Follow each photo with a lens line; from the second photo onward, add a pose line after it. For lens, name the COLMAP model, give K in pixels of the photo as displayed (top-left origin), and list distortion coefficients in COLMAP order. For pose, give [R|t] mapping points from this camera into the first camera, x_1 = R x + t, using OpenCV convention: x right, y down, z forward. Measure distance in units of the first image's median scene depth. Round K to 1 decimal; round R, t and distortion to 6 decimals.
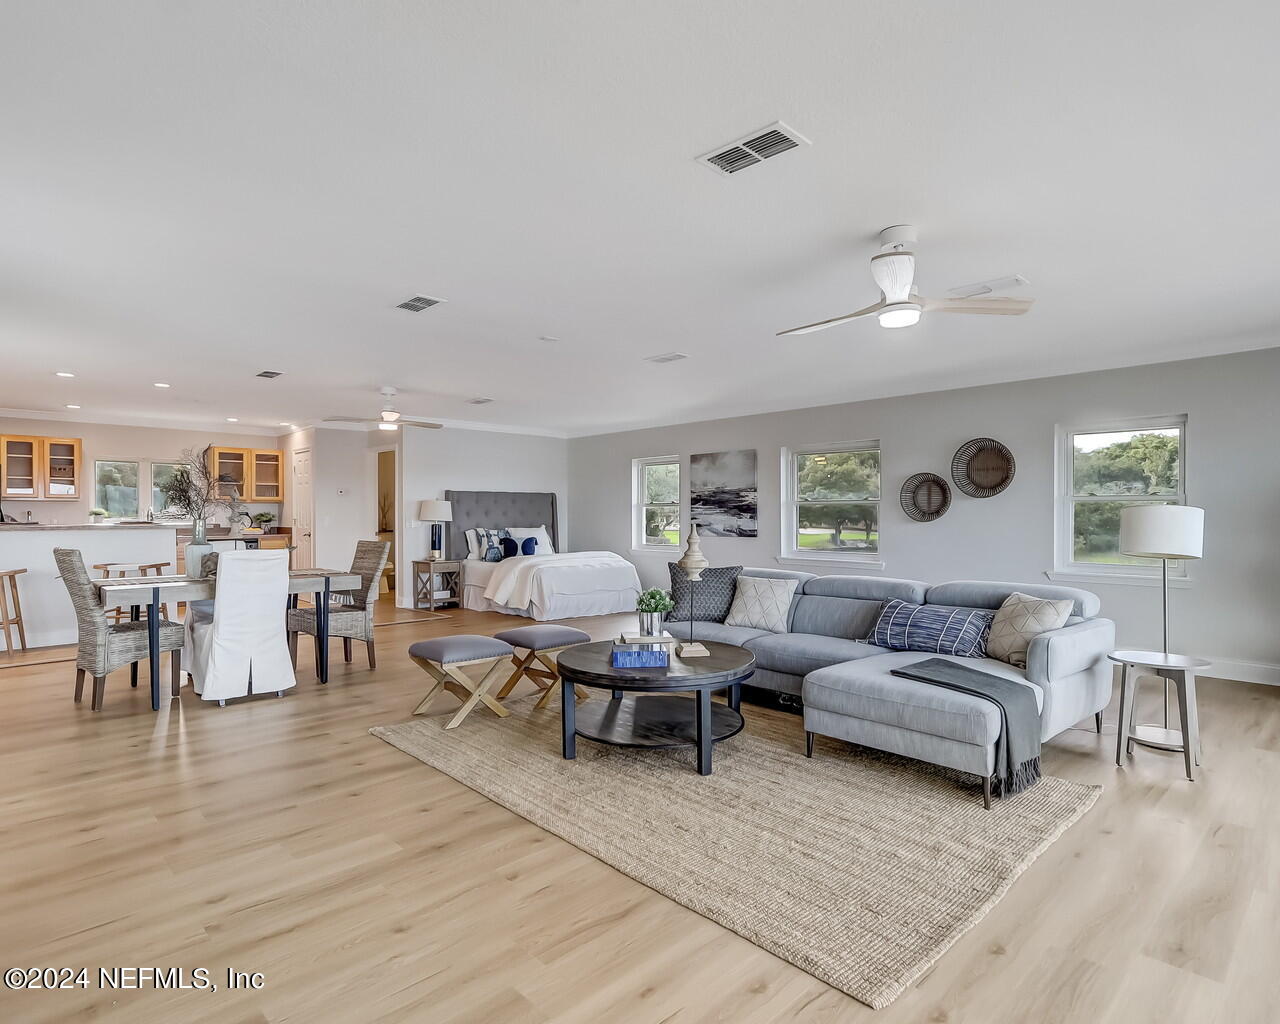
lens RADIAL K [[707.0, 0, 642.0], [0, 707.0, 516.2], [0, 0, 1]] dist [-0.000320, 0.001675]
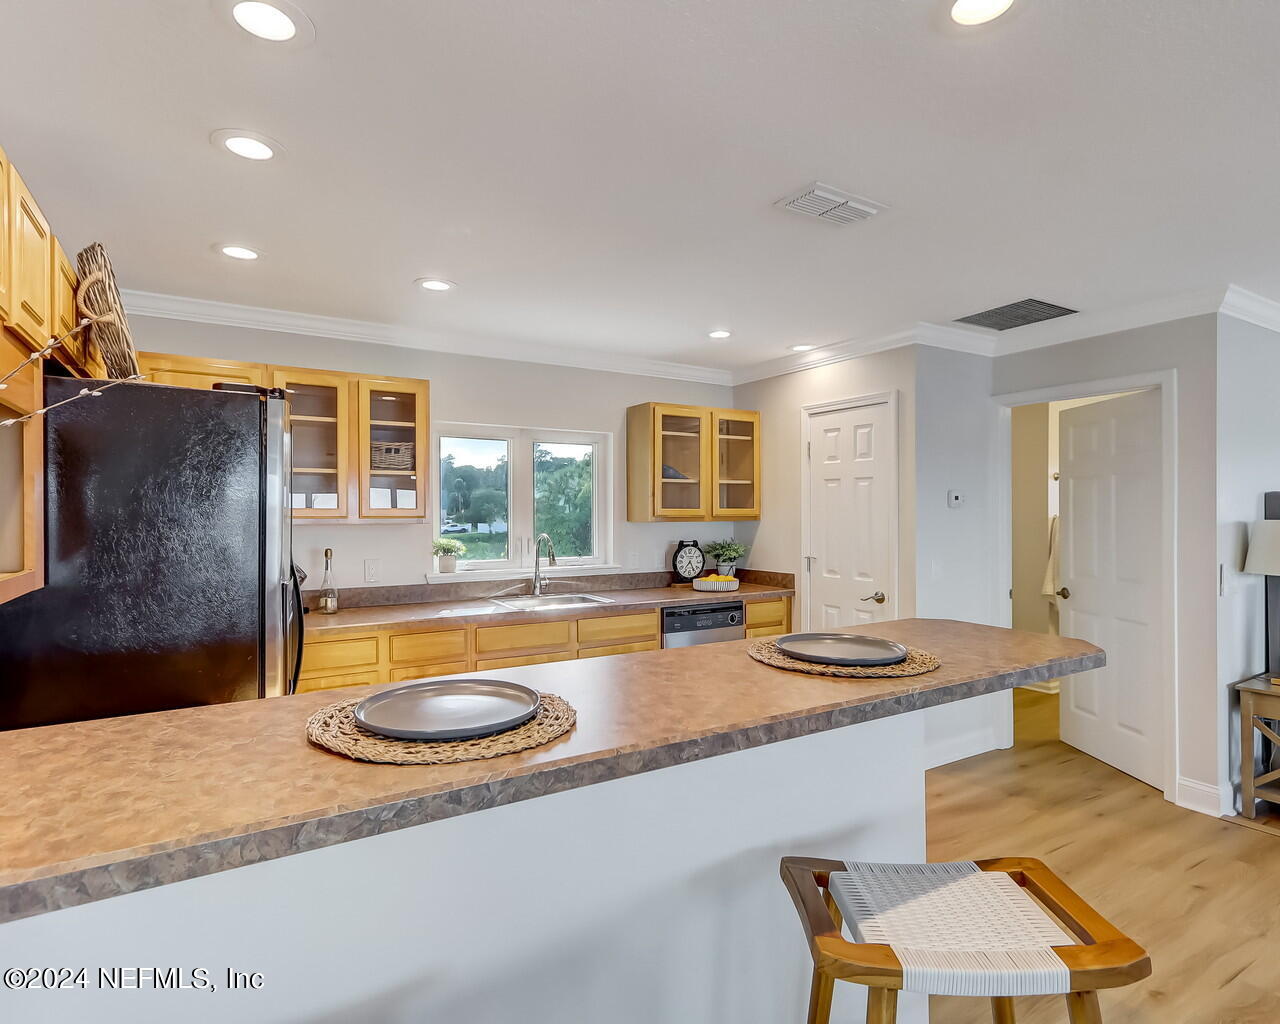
lens RADIAL K [[707.0, 0, 642.0], [0, 707.0, 516.2], [0, 0, 1]] dist [-0.000320, 0.001675]
pose [[0.977817, -0.000894, -0.209458, -0.547344], [0.001150, 0.999999, 0.001104, -0.025464], [0.209457, -0.001320, 0.977817, 0.576267]]
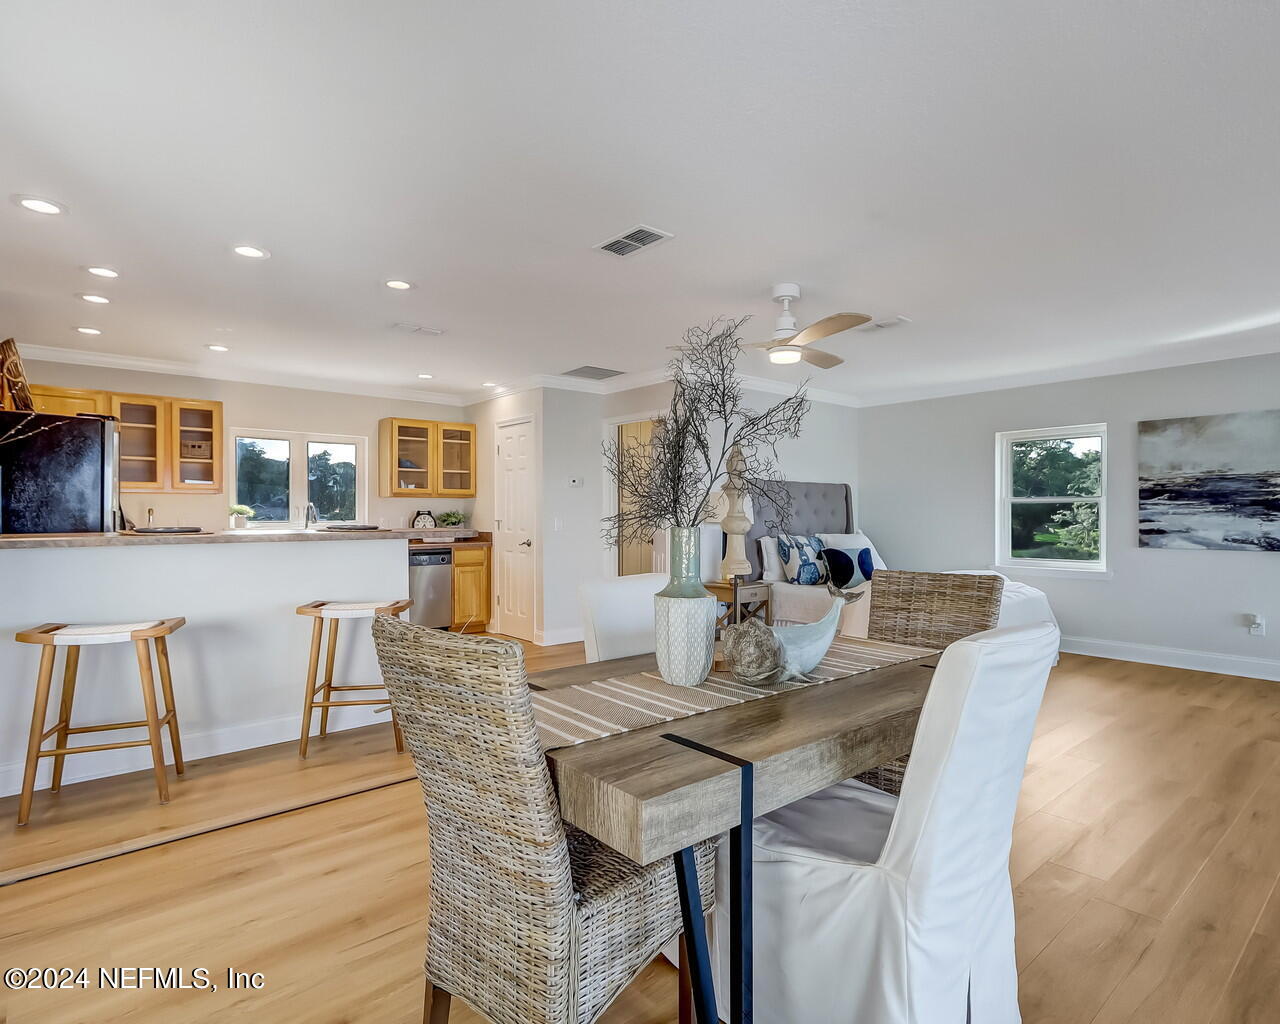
lens RADIAL K [[707.0, 0, 642.0], [0, 707.0, 516.2], [0, 0, 1]] dist [-0.000320, 0.001675]
pose [[0.998272, 0.000946, -0.058758, -0.335043], [-0.000897, 0.999999, 0.000854, -0.001084], [0.058758, -0.000800, 0.998272, 0.331790]]
